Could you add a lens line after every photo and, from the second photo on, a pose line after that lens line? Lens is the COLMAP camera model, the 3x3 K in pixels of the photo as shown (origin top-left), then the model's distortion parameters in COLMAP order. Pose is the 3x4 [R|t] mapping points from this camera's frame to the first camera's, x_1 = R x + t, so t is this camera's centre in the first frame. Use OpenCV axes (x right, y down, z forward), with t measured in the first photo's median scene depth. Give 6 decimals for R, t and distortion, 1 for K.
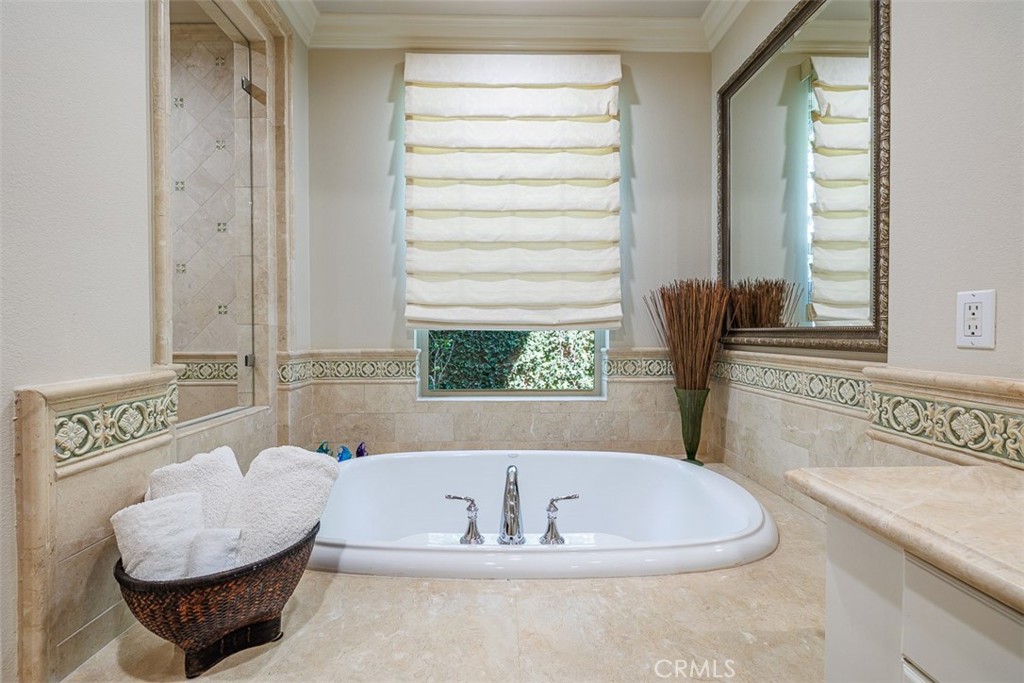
lens RADIAL K [[433.0, 0, 508.9], [0, 433.0, 335.5], [0, 0, 1]] dist [0.001214, 0.000217]
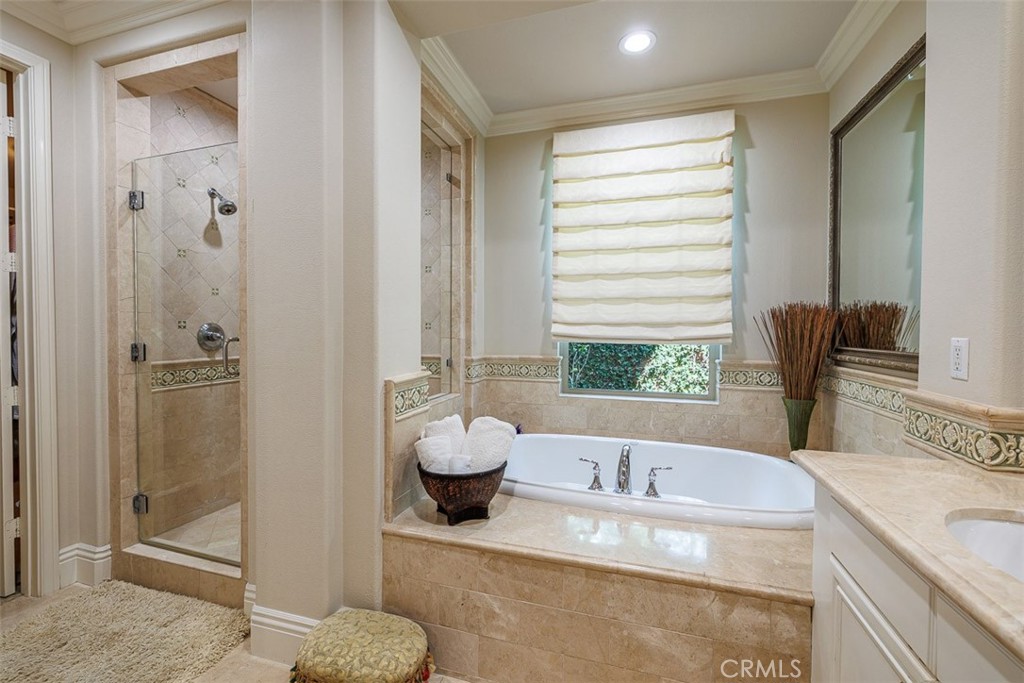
lens RADIAL K [[433.0, 0, 508.9], [0, 433.0, 335.5], [0, 0, 1]] dist [0.001214, 0.000217]
pose [[0.949862, 0.011879, -0.312444, 0.053298], [-0.010422, 0.999926, 0.006334, -0.041527], [0.312496, -0.002761, 0.949915, -0.309440]]
